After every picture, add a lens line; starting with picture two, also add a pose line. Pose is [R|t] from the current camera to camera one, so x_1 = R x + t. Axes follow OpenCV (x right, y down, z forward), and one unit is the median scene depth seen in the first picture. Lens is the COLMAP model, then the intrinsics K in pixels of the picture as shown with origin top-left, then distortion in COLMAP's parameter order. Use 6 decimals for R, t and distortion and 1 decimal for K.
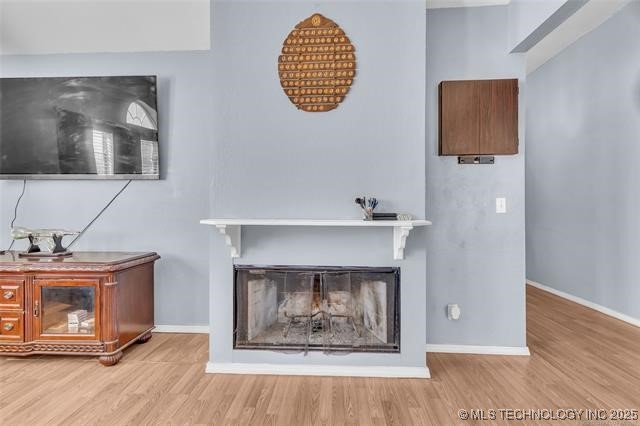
lens RADIAL K [[309.7, 0, 317.7], [0, 309.7, 210.1], [0, 0, 1]] dist [0.007428, -0.000322]
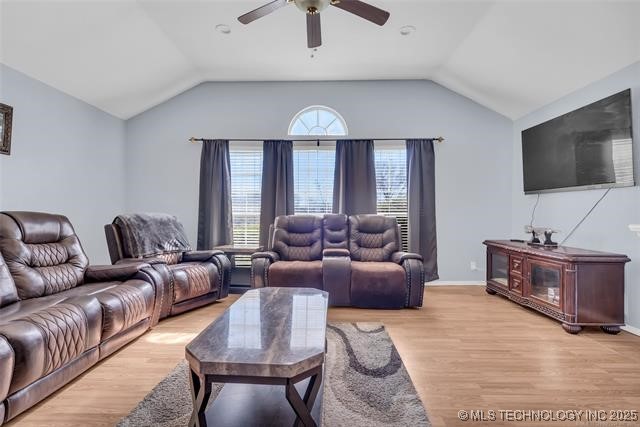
lens RADIAL K [[309.7, 0, 320.2], [0, 309.7, 211.6], [0, 0, 1]] dist [0.007428, -0.000322]
pose [[0.052401, -0.003372, -0.998620, 0.562217], [-0.012512, 0.999914, -0.004033, 0.005839], [0.998548, 0.012706, 0.052355, -0.119967]]
